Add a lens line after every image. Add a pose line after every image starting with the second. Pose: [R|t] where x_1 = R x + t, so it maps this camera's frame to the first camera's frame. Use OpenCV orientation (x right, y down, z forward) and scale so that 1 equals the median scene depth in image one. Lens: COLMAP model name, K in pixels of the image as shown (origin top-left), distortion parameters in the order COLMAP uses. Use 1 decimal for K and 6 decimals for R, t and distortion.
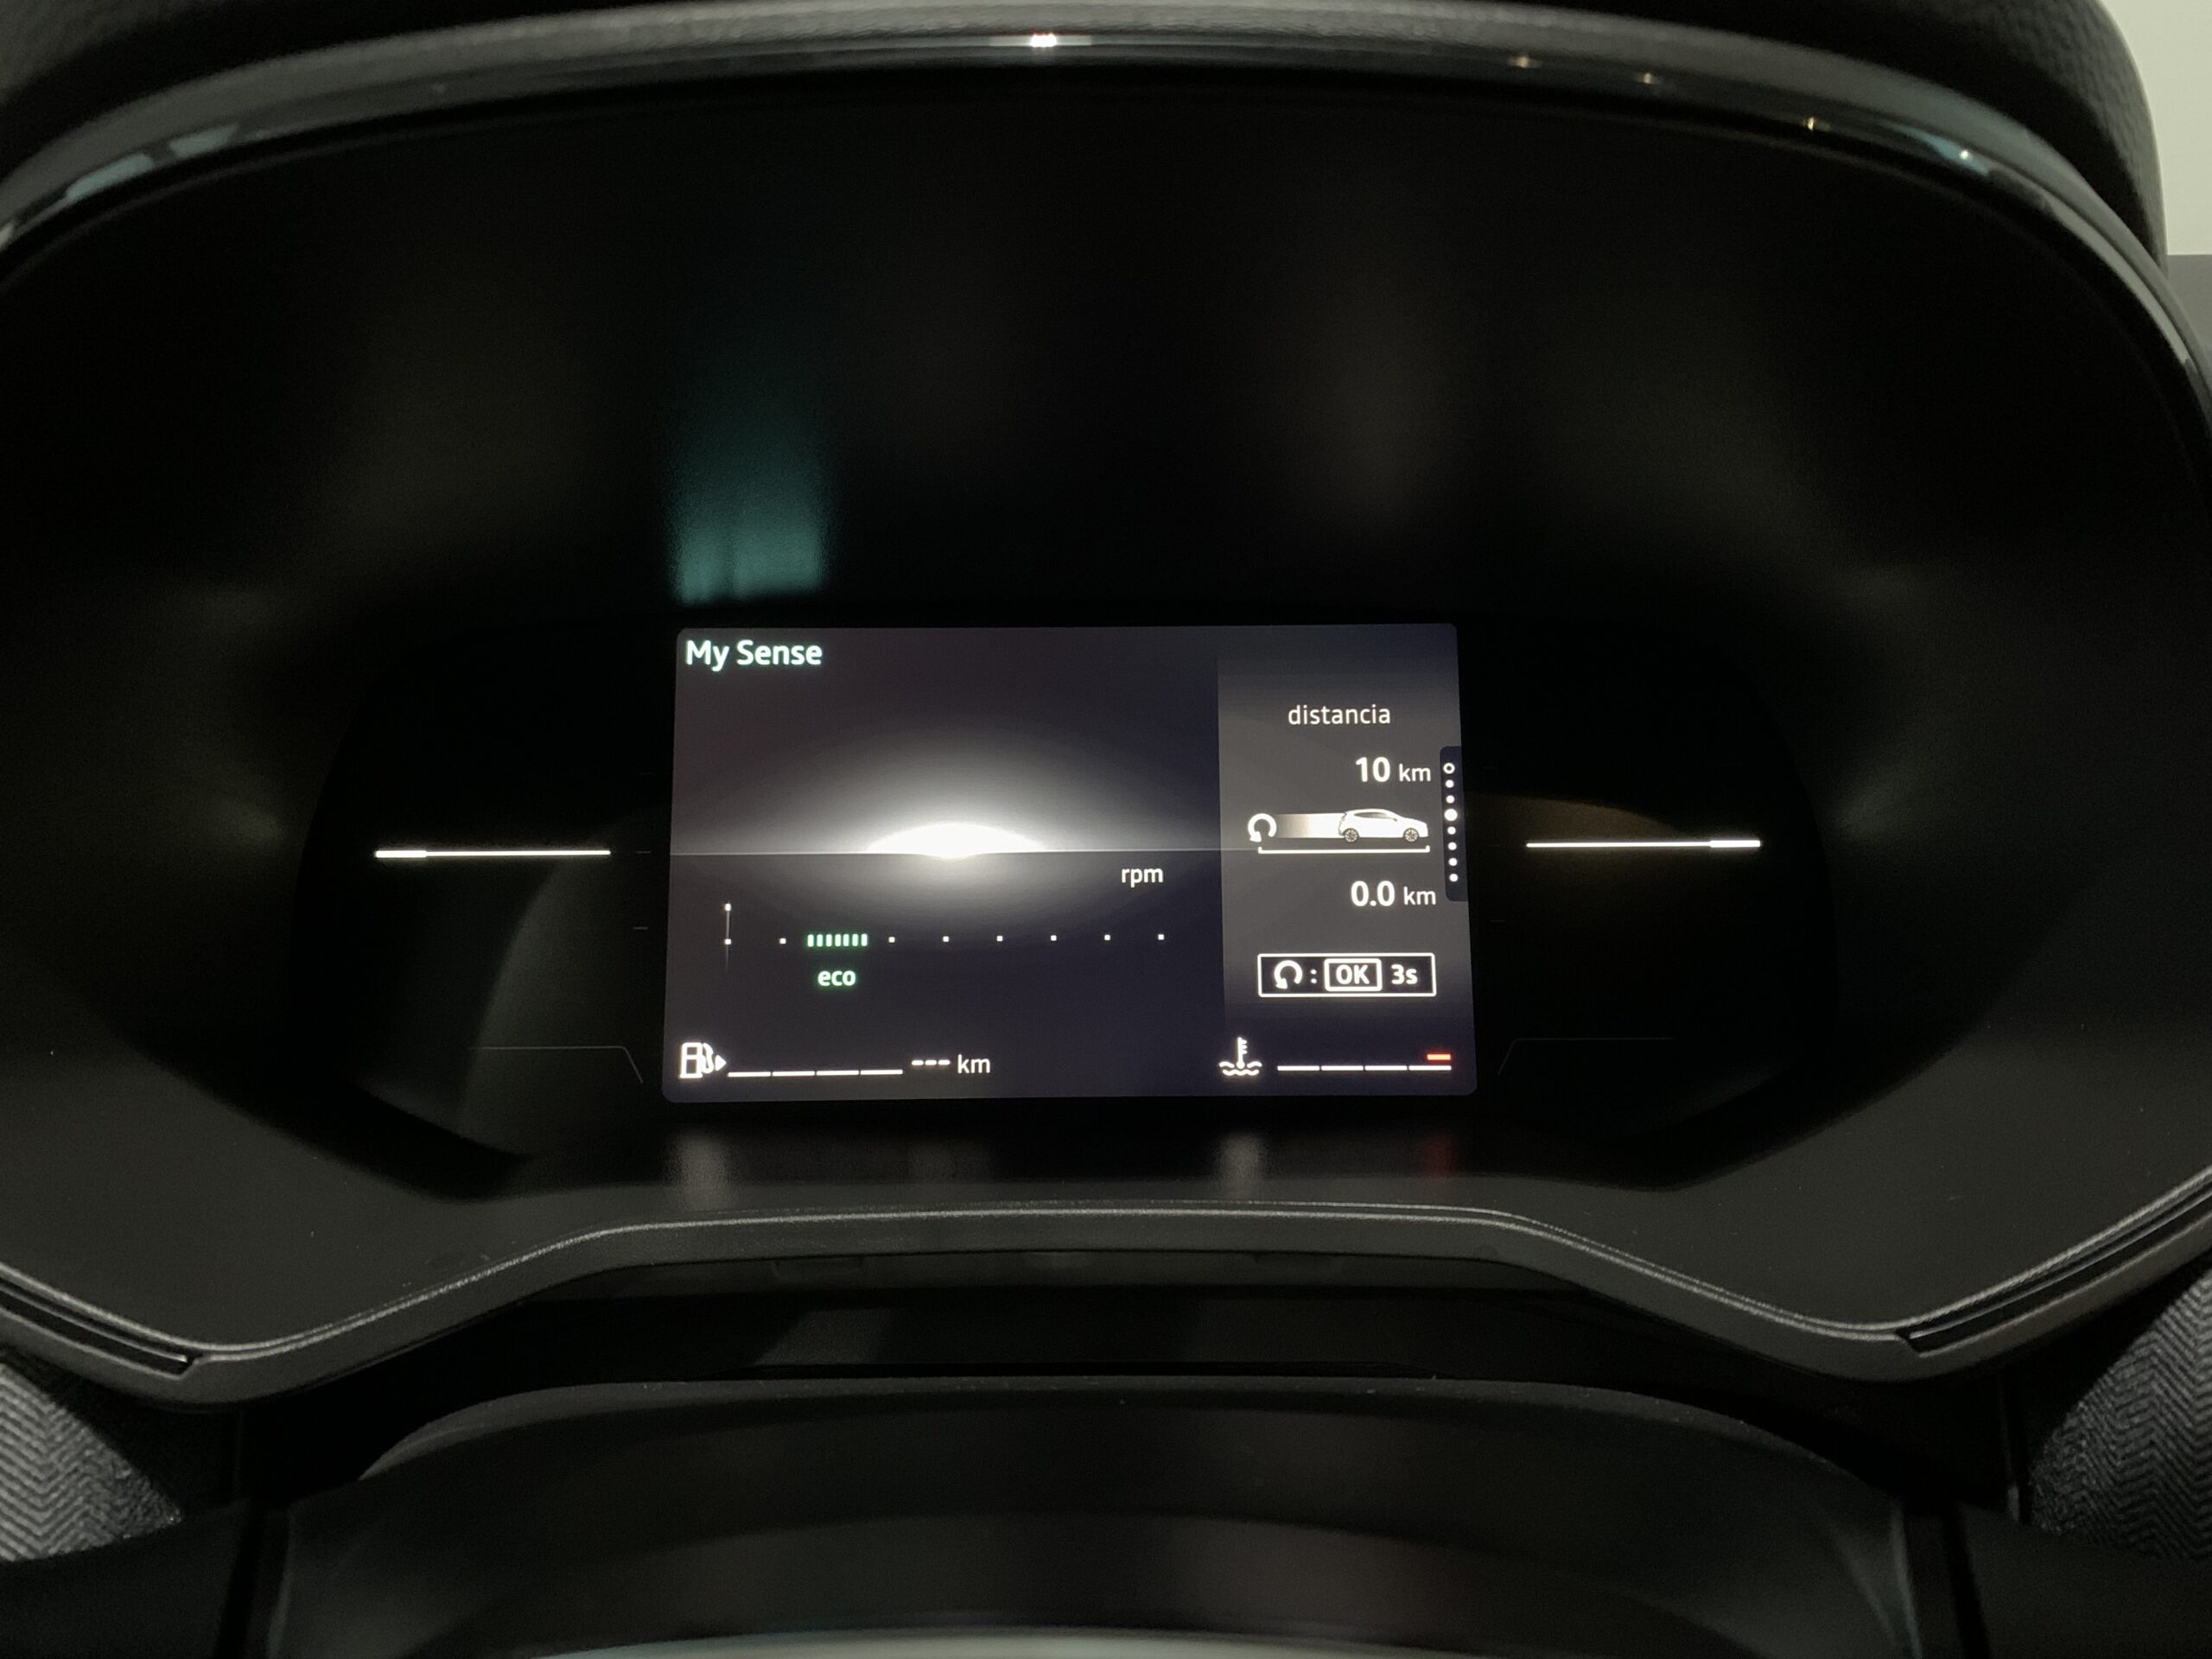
lens RADIAL K [[1700.2, 0, 1093.7], [0, 1700.2, 816.9], [0, 0, 1]] dist [-0.005903, 0.004799]
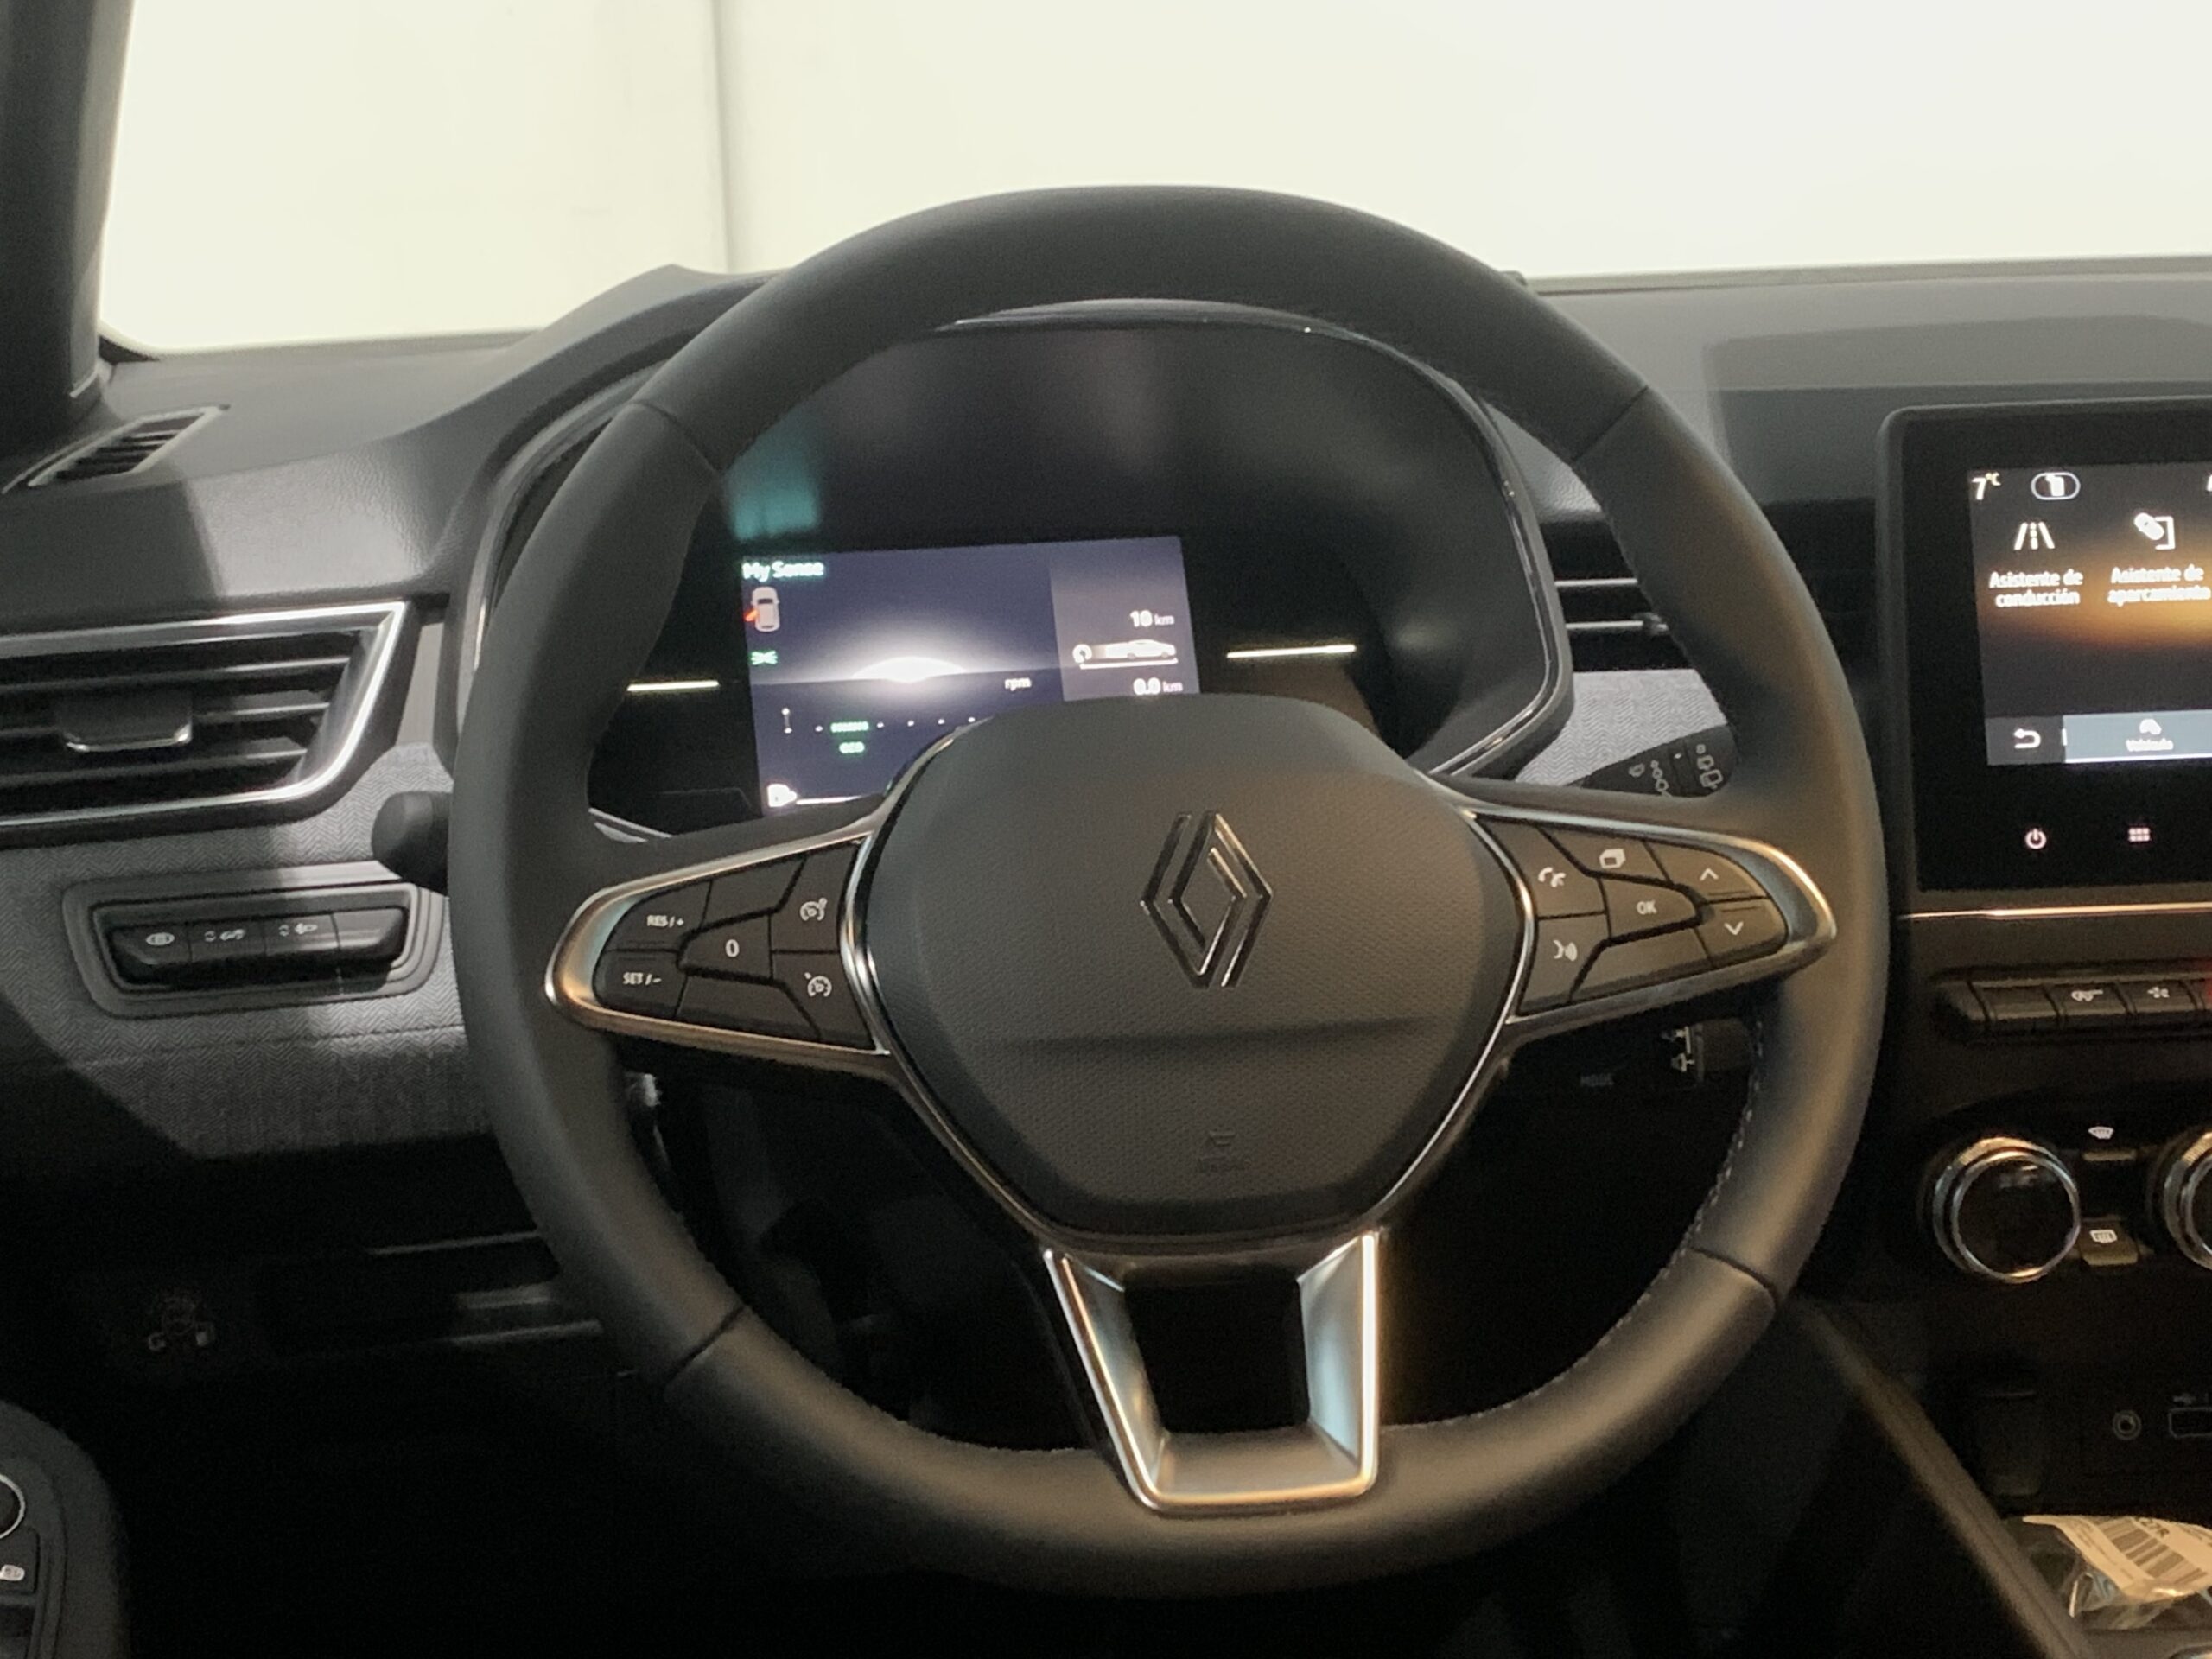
lens RADIAL K [[3358.3, 0, 1090.1], [0, 3358.3, 843.7], [0, 0, 1]] dist [0.002998, 0.000000]
pose [[0.981983, -0.061207, 0.178785, -0.523682], [0.079103, 0.992353, -0.094748, 0.529366], [-0.171618, 0.107184, 0.979315, -2.370200]]
